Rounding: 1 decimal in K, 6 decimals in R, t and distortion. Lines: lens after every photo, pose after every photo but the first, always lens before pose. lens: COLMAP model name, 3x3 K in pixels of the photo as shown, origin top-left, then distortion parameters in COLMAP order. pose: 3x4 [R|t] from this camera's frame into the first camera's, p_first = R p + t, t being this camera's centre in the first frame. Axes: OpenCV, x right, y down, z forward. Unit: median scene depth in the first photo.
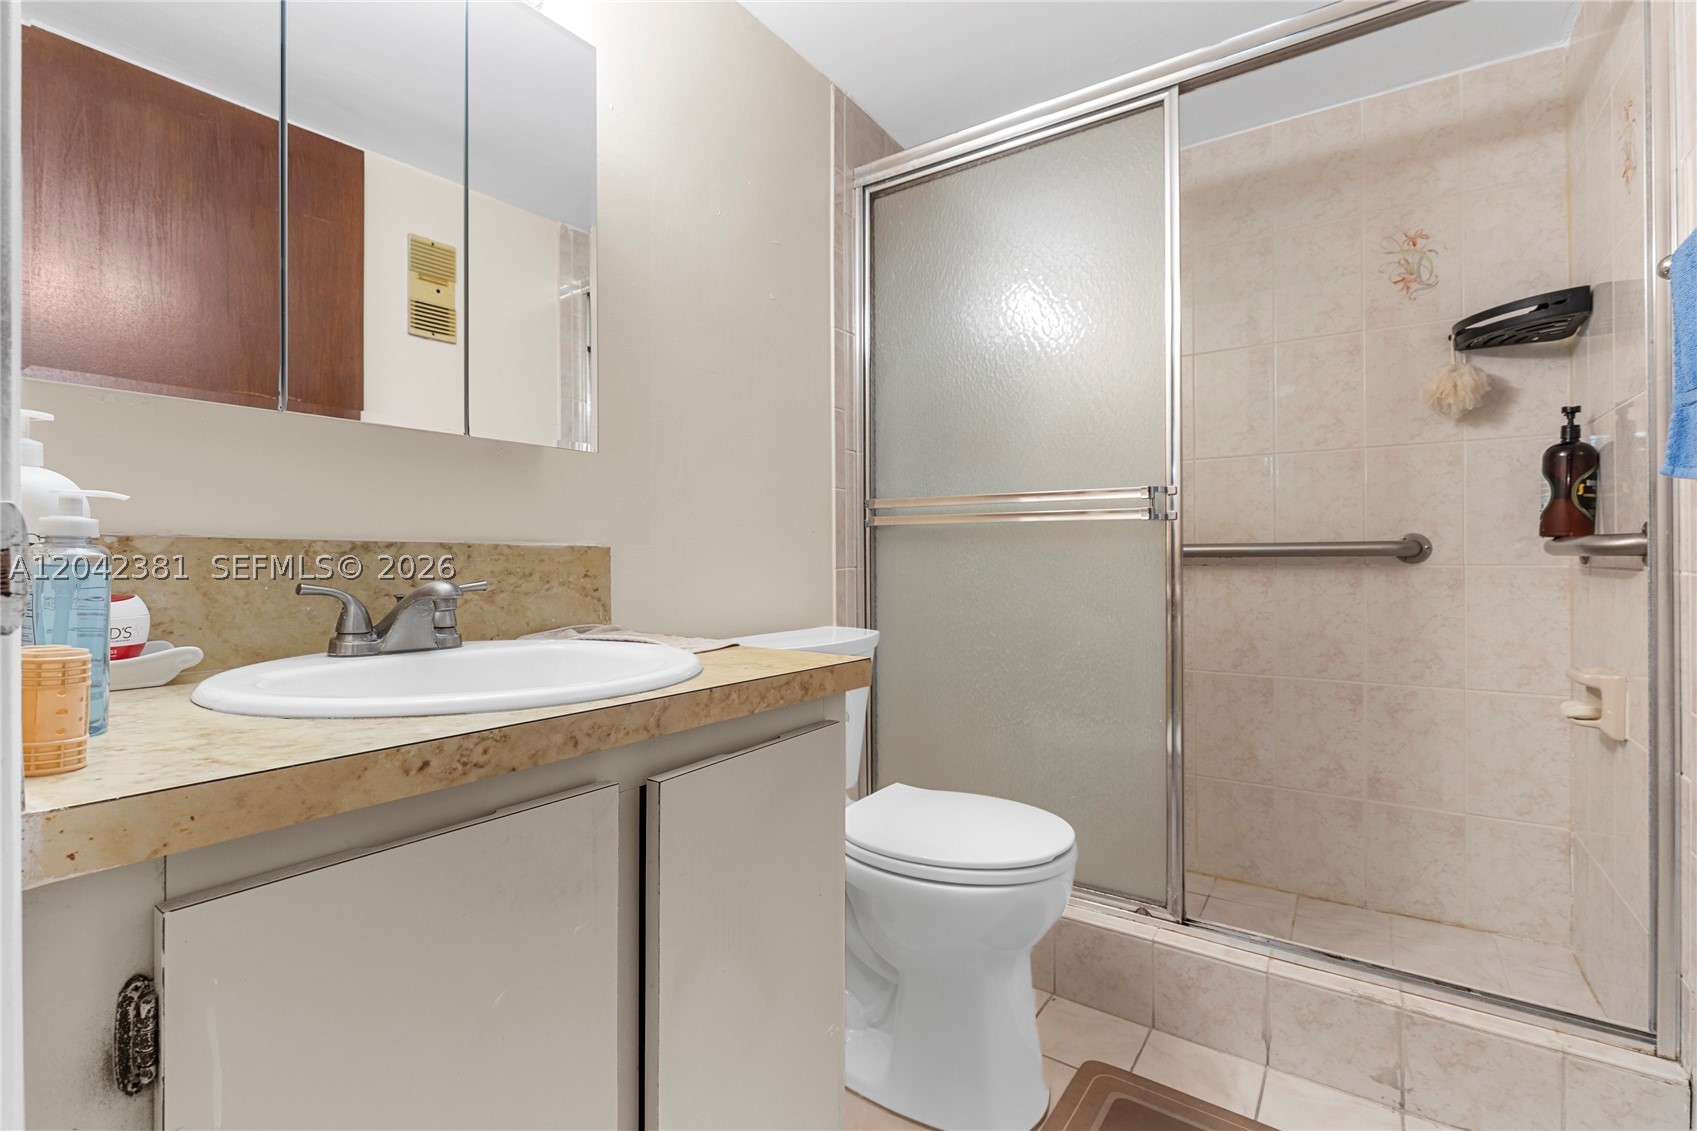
lens RADIAL K [[764.5, 0, 851.1], [0, 764.5, 553.4], [0, 0, 1]] dist [0.001913, 0.000337]
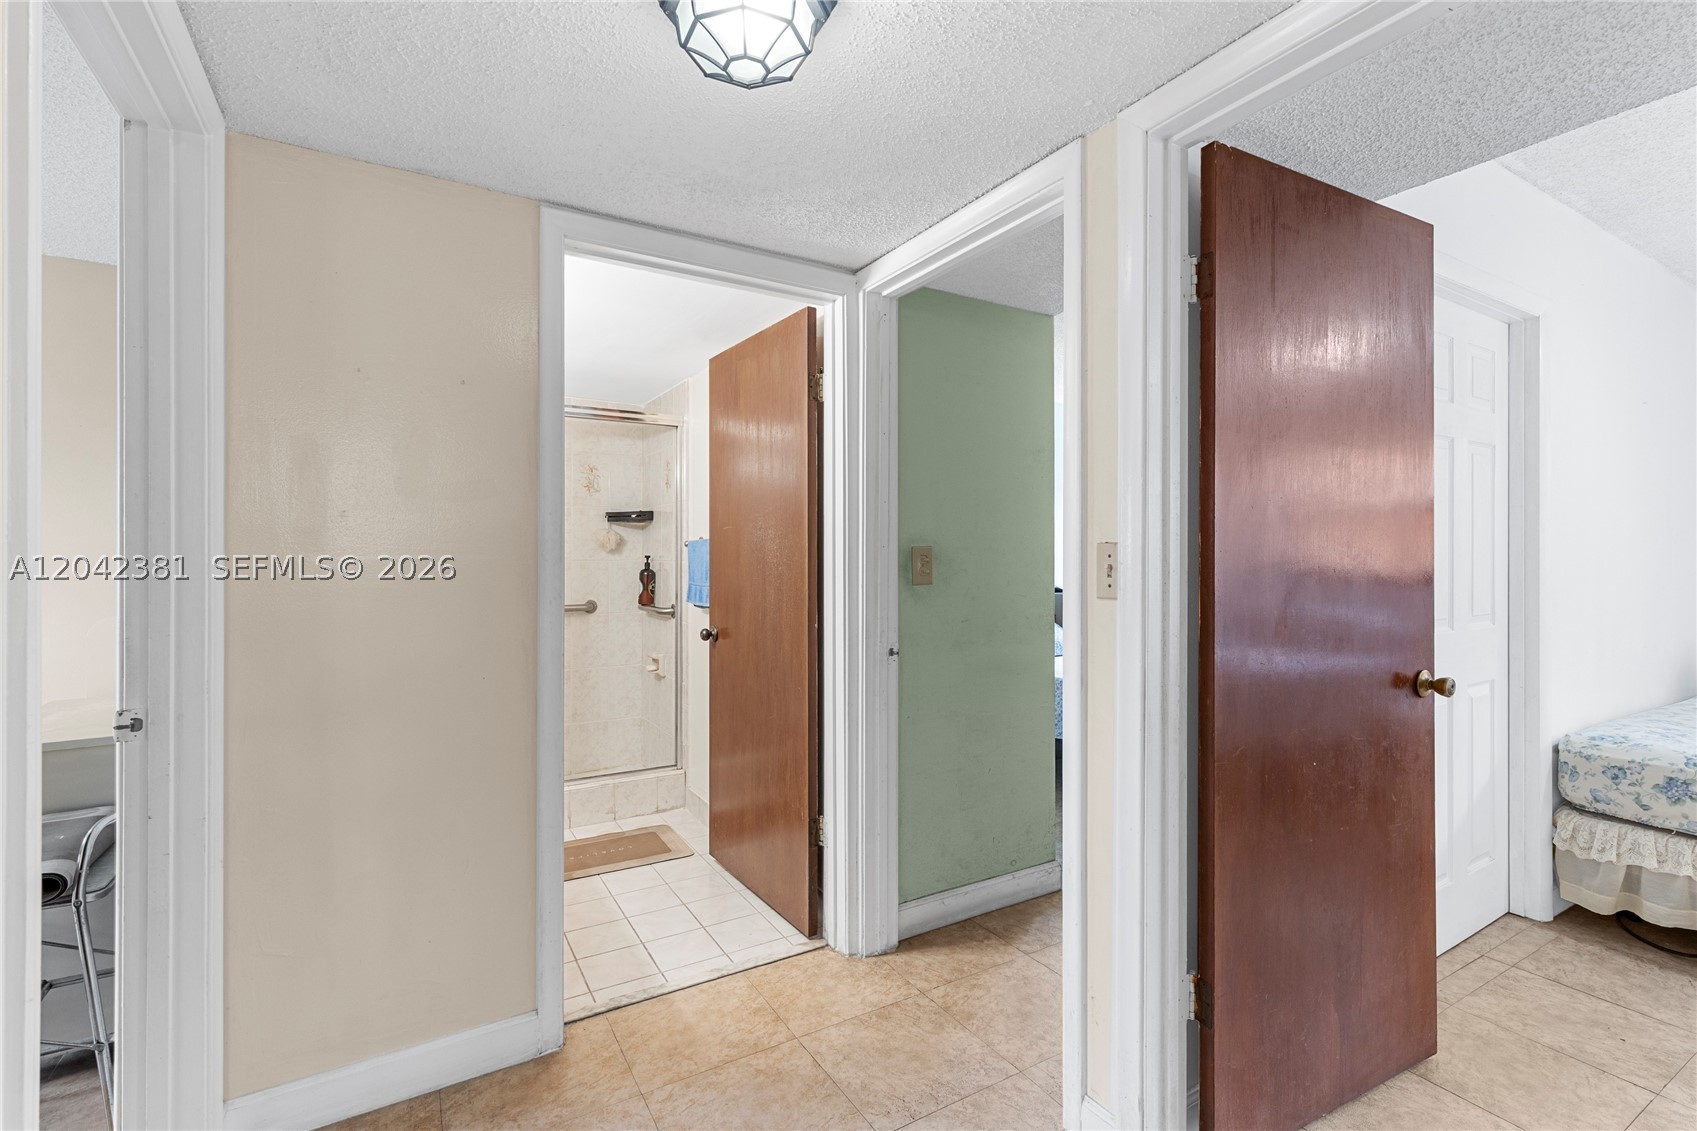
lens RADIAL K [[764.5, 0, 859.5], [0, 764.5, 556.1], [0, 0, 1]] dist [0.001913, 0.000337]
pose [[0.421502, 0.000239, 0.906827, -1.154336], [-0.007318, 0.999968, 0.003138, -0.200370], [-0.906798, -0.007959, 0.421491, -0.786292]]
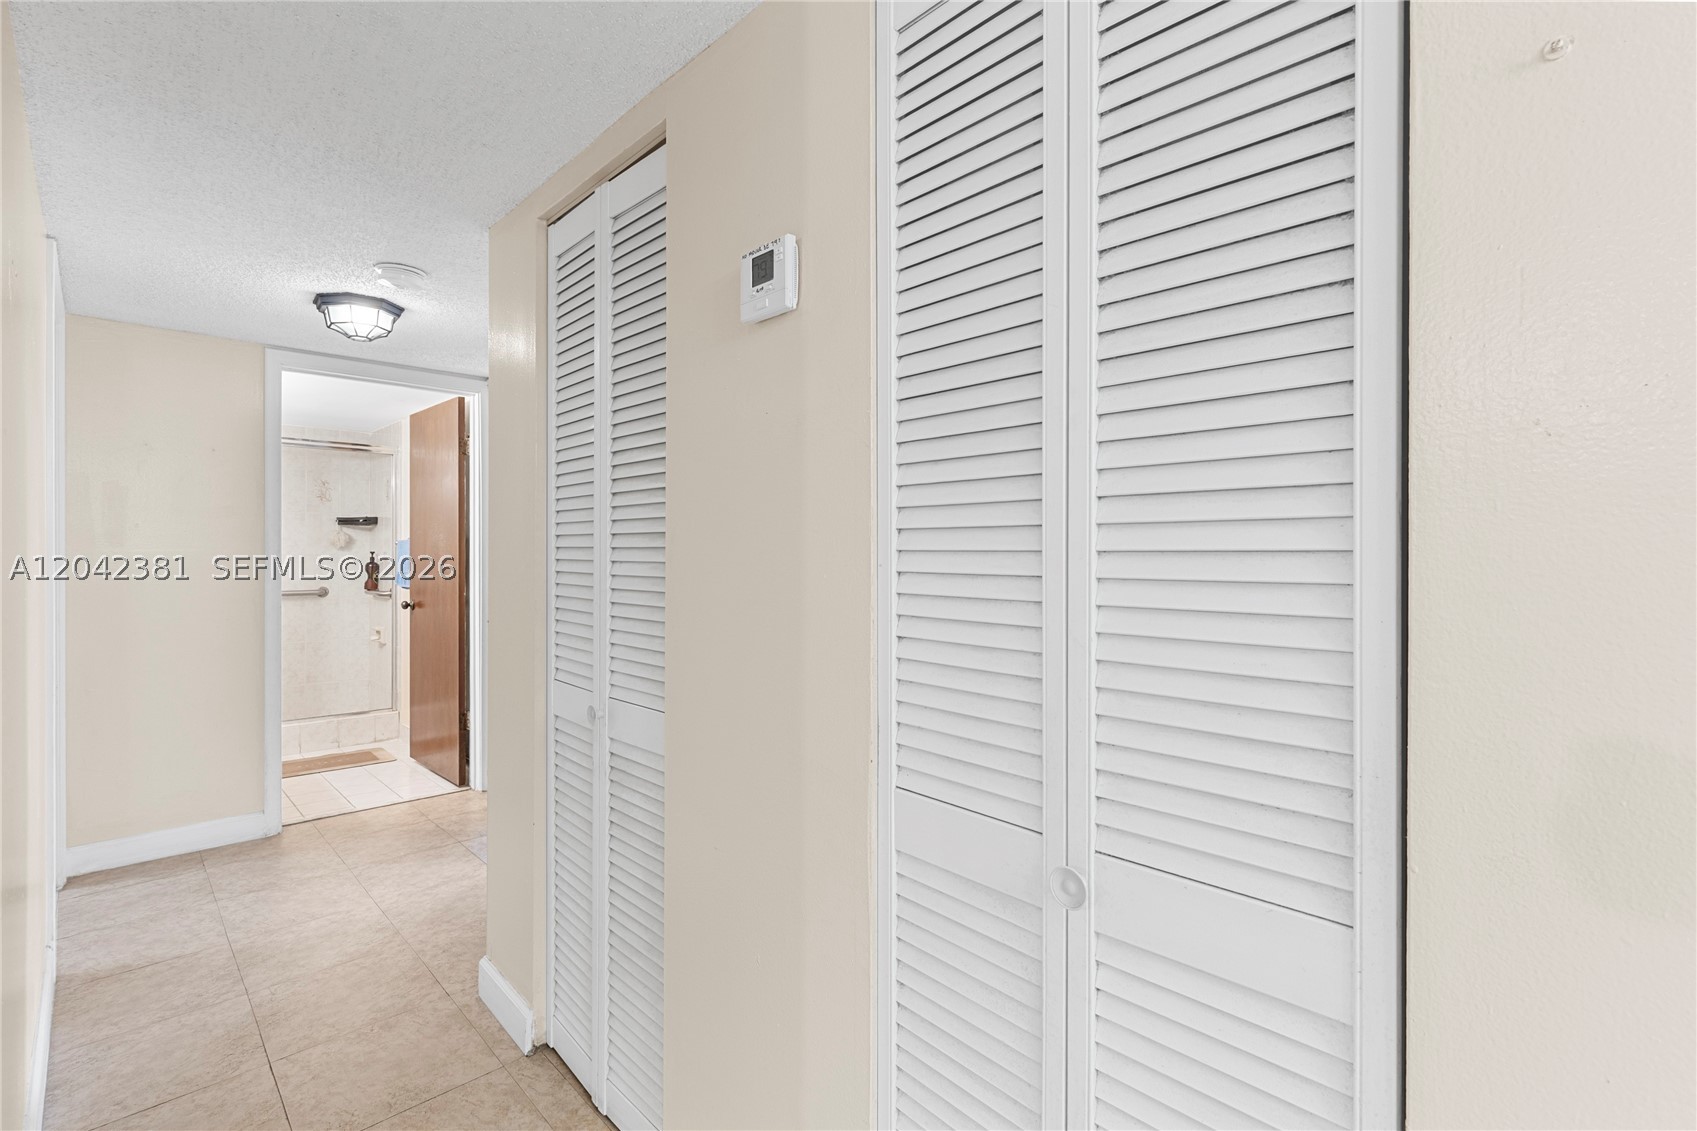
lens RADIAL K [[764.5, 0, 839.7], [0, 764.5, 557.7], [0, 0, 1]] dist [0.001913, 0.000337]
pose [[0.211047, -0.002509, 0.977473, -1.953948], [-0.008820, 0.999951, 0.004471, -0.194704], [-0.977436, -0.009565, 0.211014, -1.757329]]
